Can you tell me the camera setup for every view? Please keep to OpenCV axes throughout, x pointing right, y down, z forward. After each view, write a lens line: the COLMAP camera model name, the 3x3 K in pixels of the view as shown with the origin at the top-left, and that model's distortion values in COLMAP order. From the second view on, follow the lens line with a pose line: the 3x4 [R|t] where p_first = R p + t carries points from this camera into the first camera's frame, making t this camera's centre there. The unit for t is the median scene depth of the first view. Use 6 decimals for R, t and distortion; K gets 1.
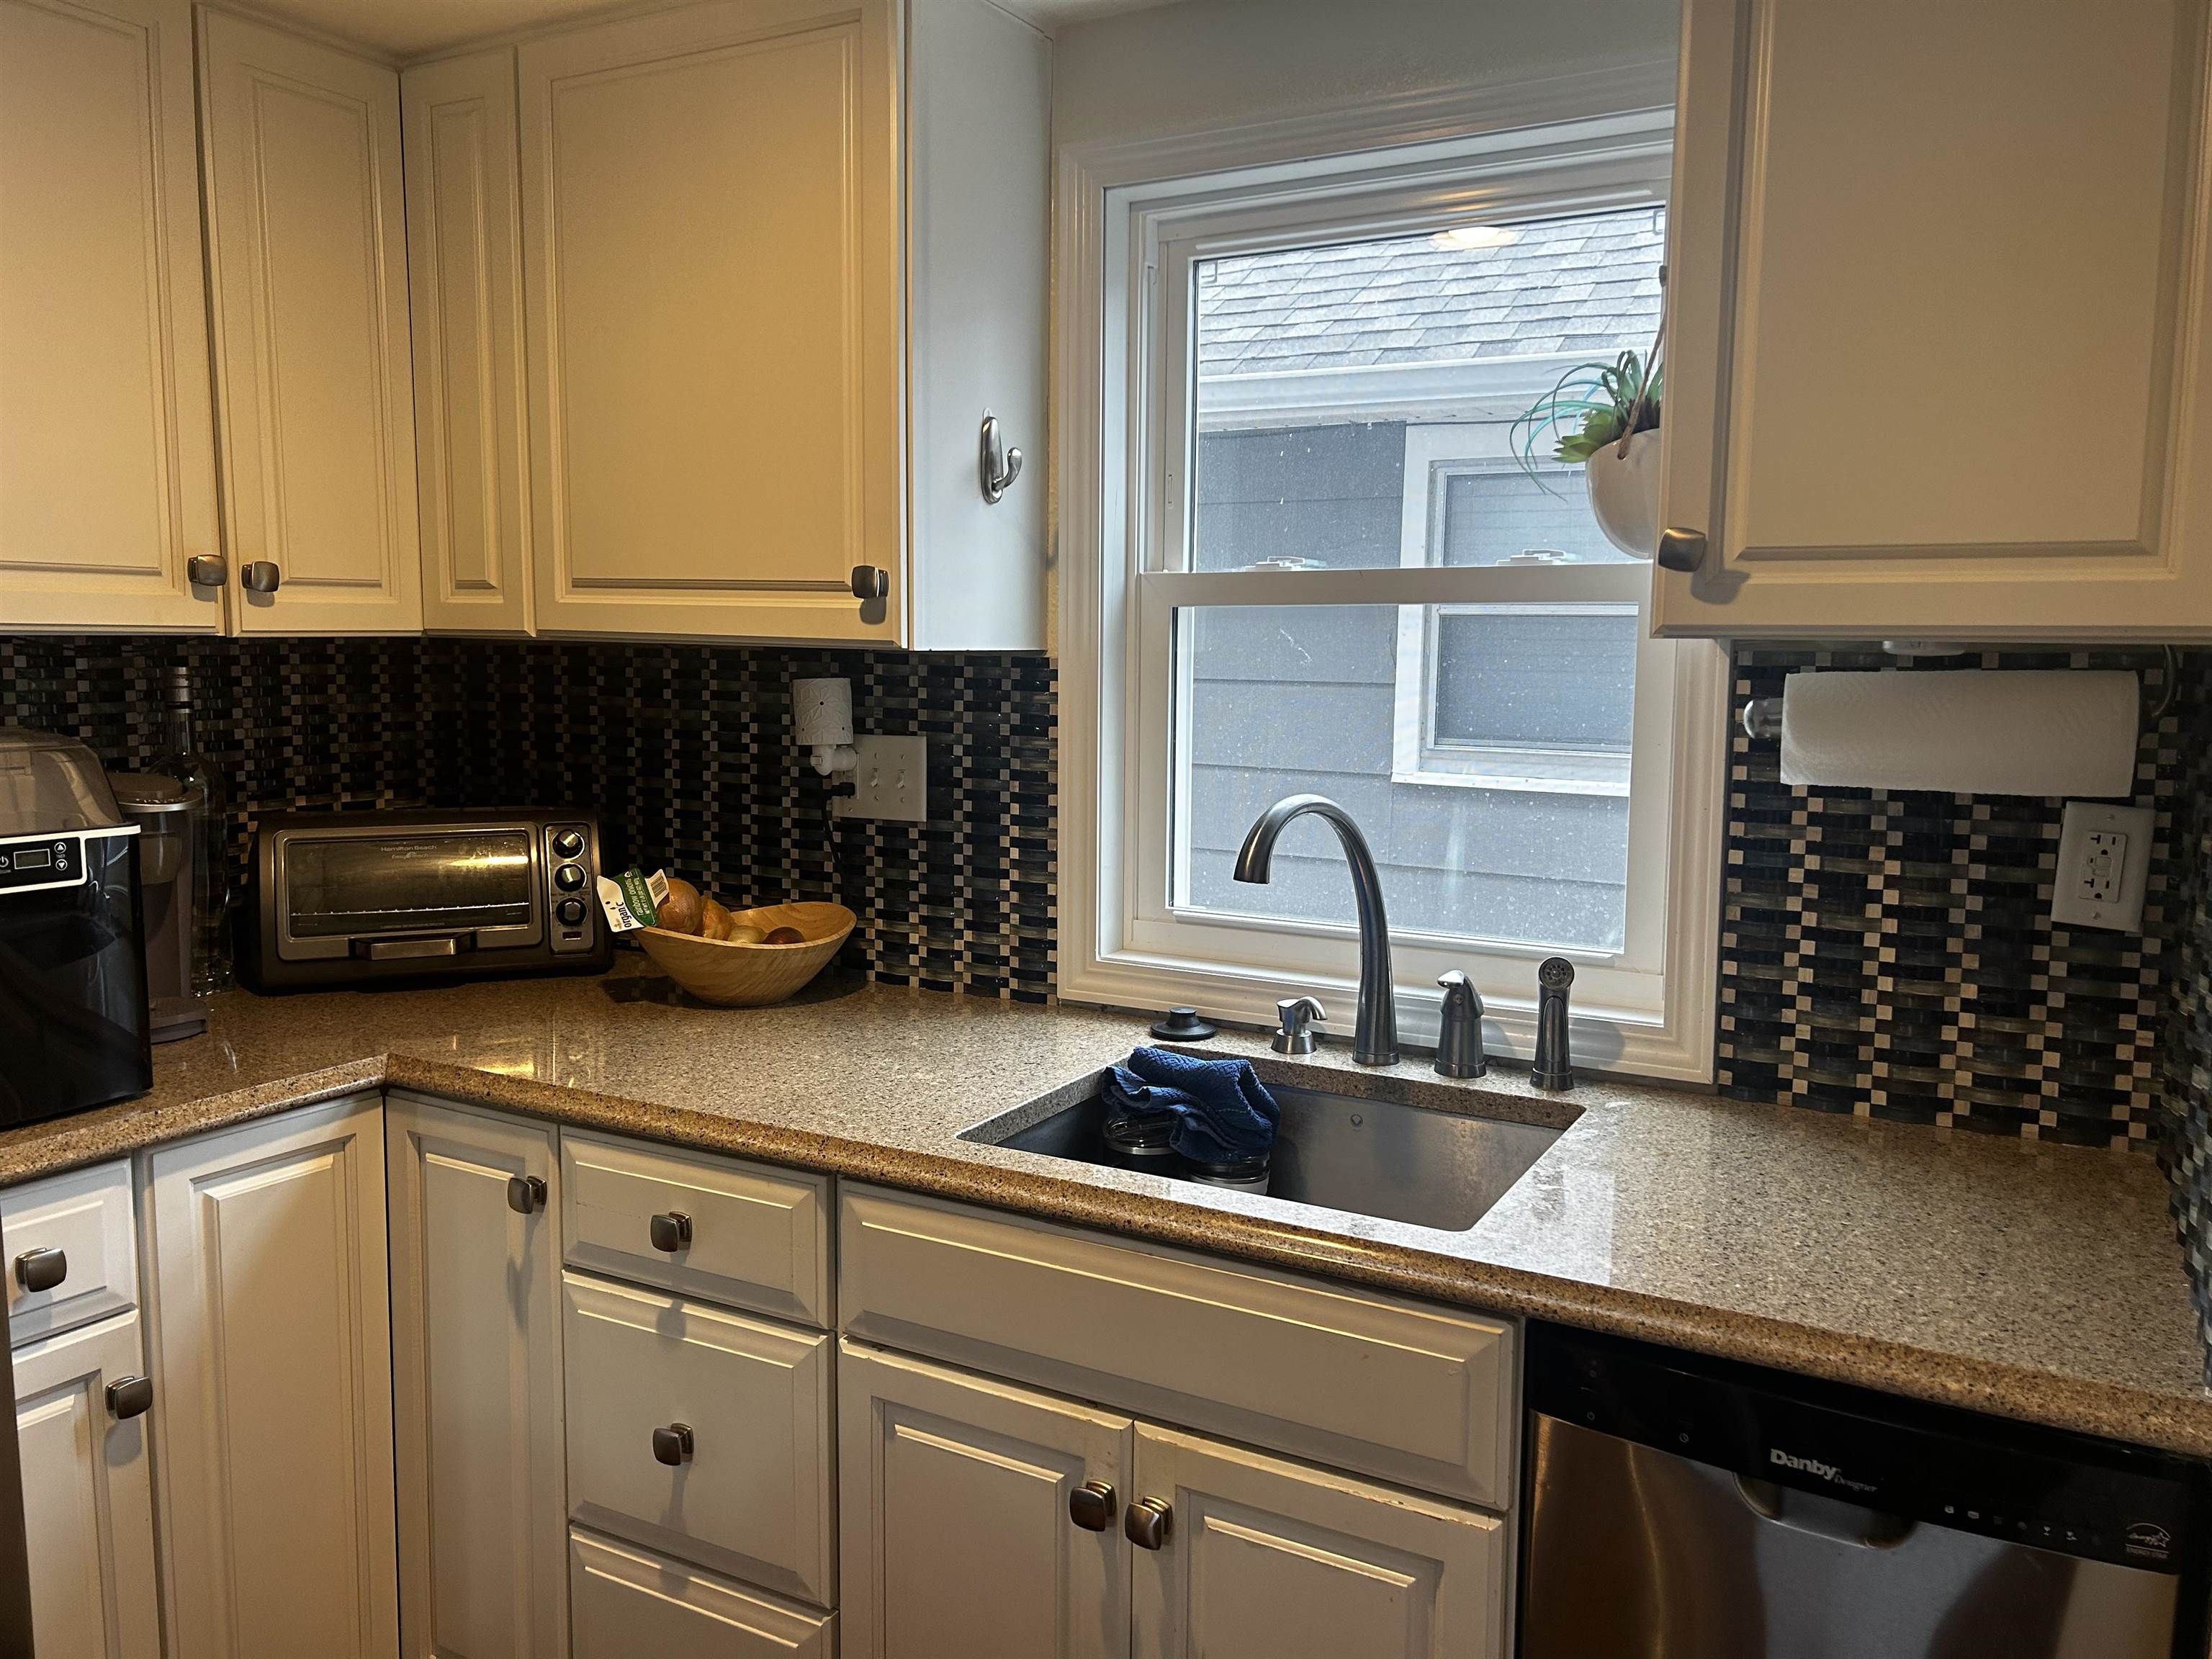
lens RADIAL K [[1679.3, 0, 1023.9], [0, 1679.3, 875.8], [0, 0, 1]] dist [0.037322, -0.061789]
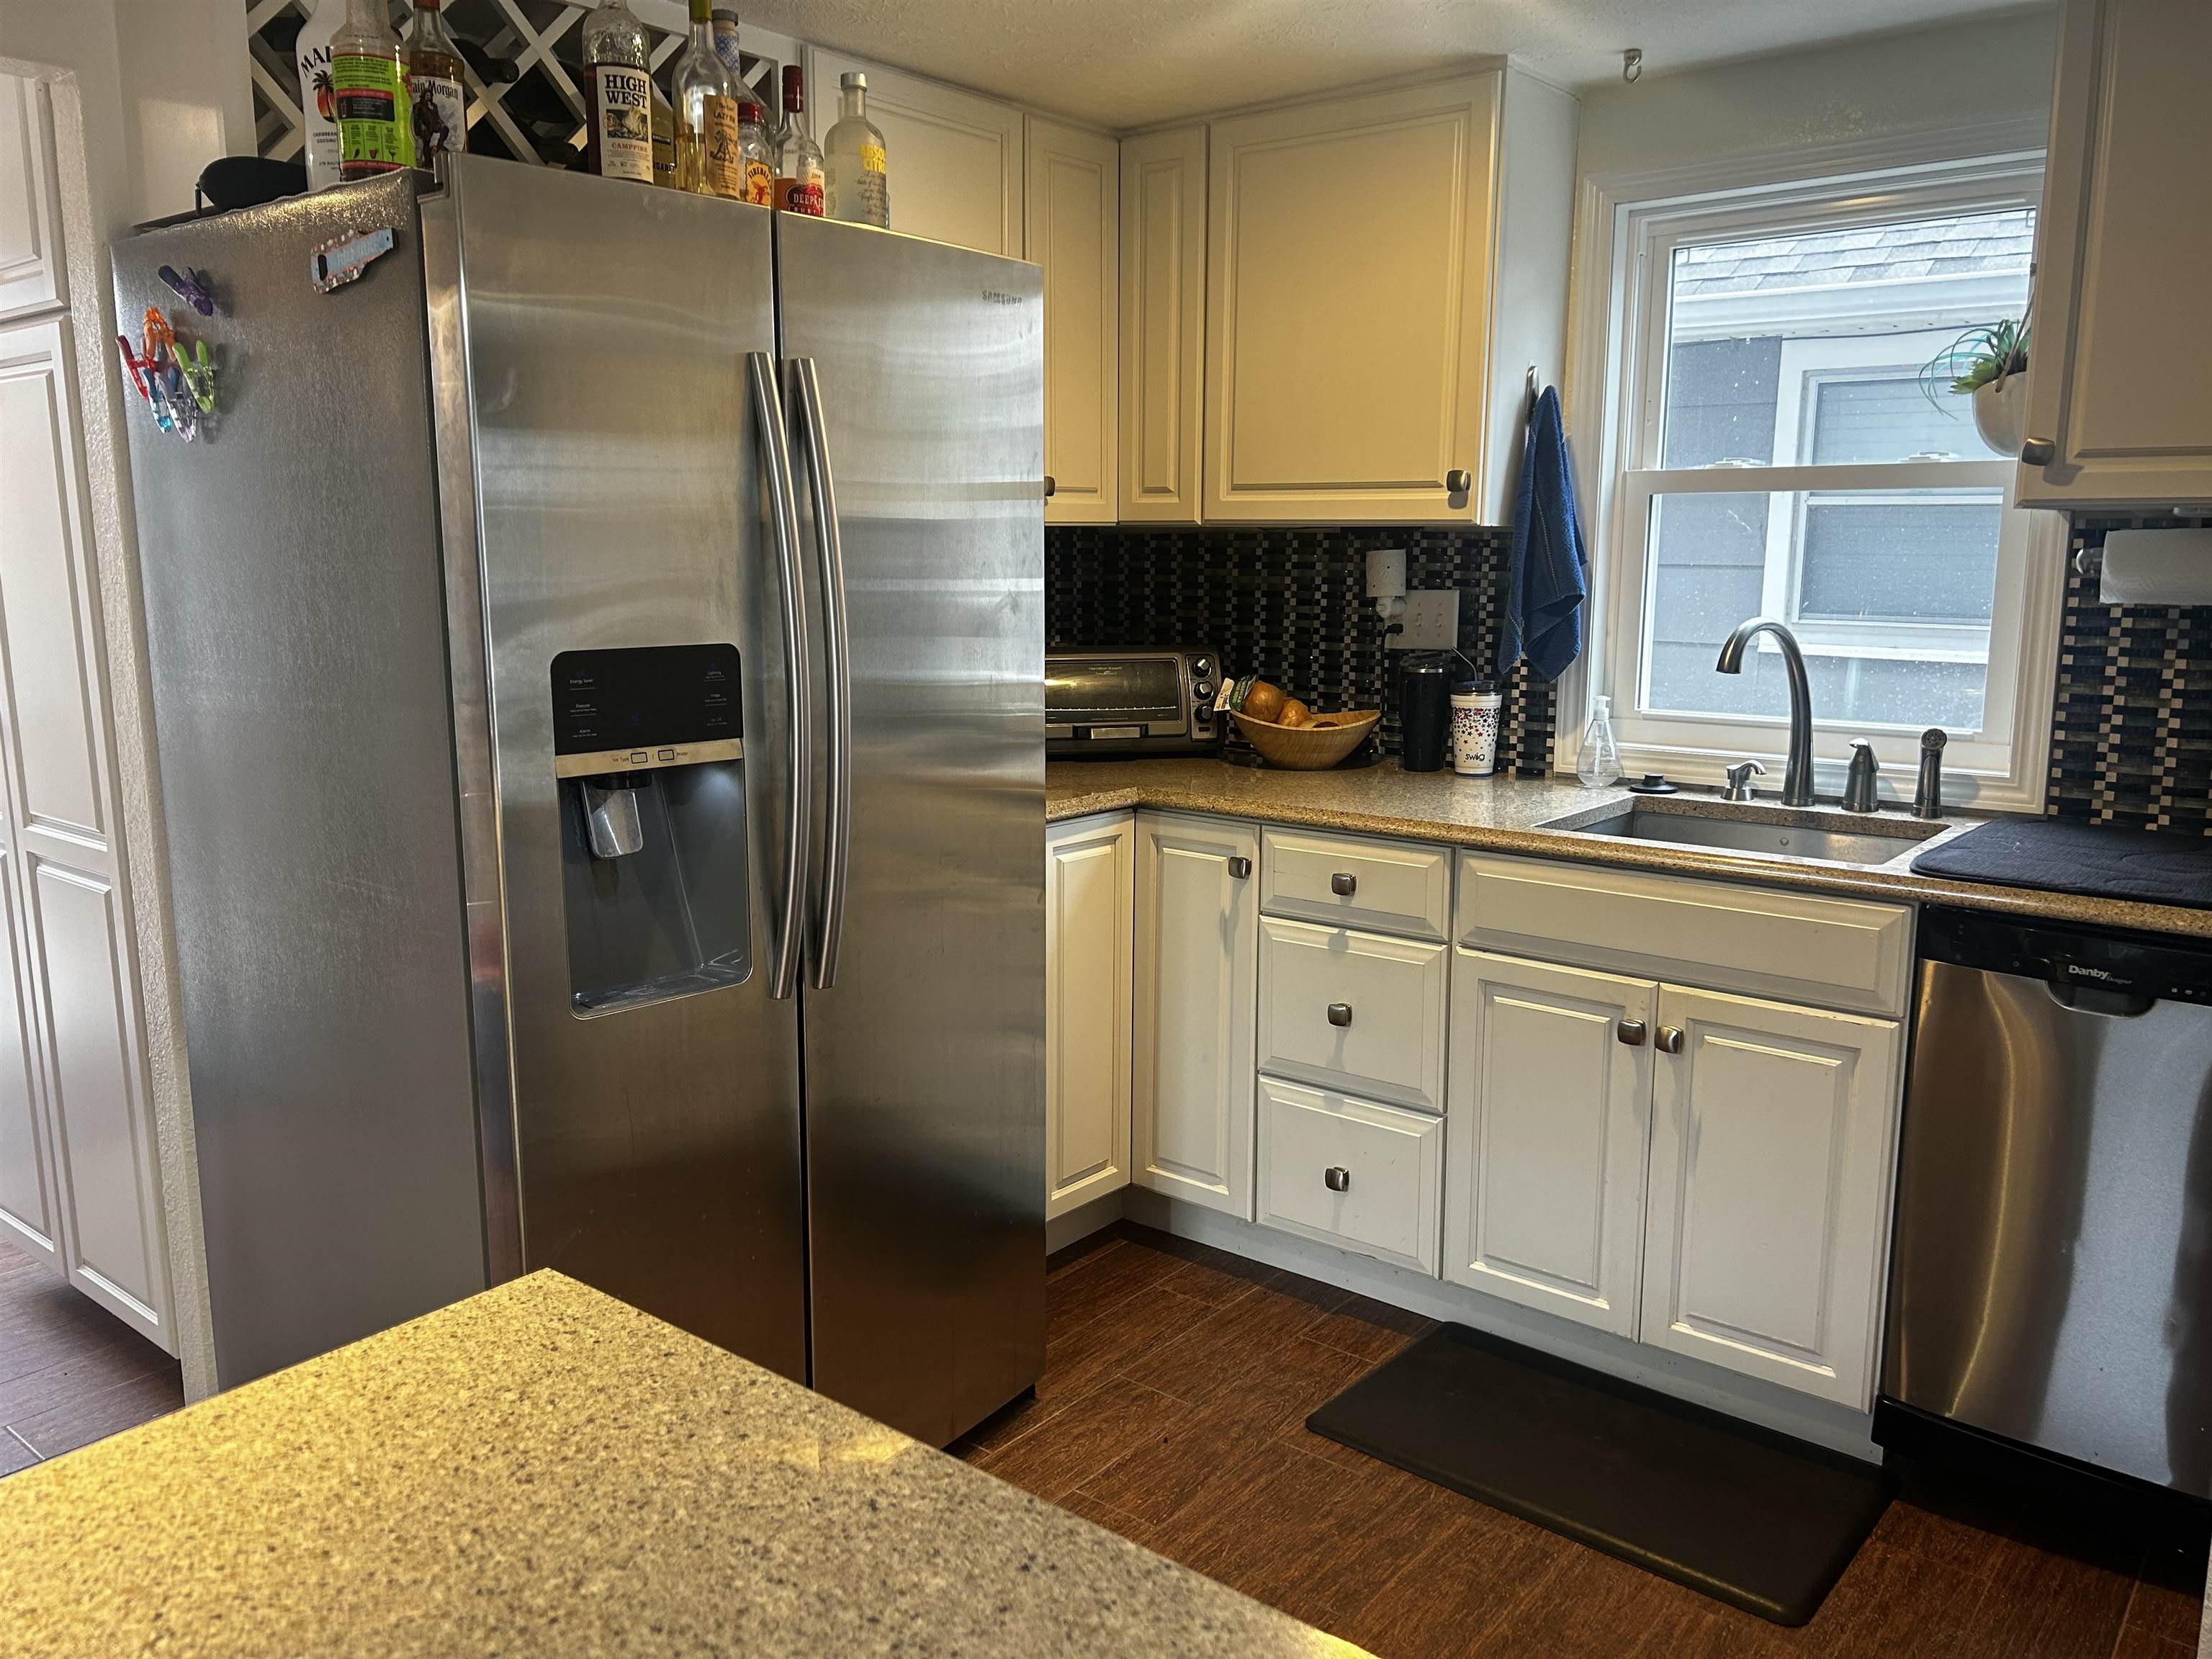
lens RADIAL K [[1679.3, 0, 999.0], [0, 1679.3, 881.6], [0, 0, 1]] dist [0.037322, -0.061789]
pose [[0.985262, 0.023296, -0.169456, -0.233168], [-0.013936, 0.998321, 0.056218, 0.107013], [0.170482, -0.053028, 0.983933, -0.591896]]
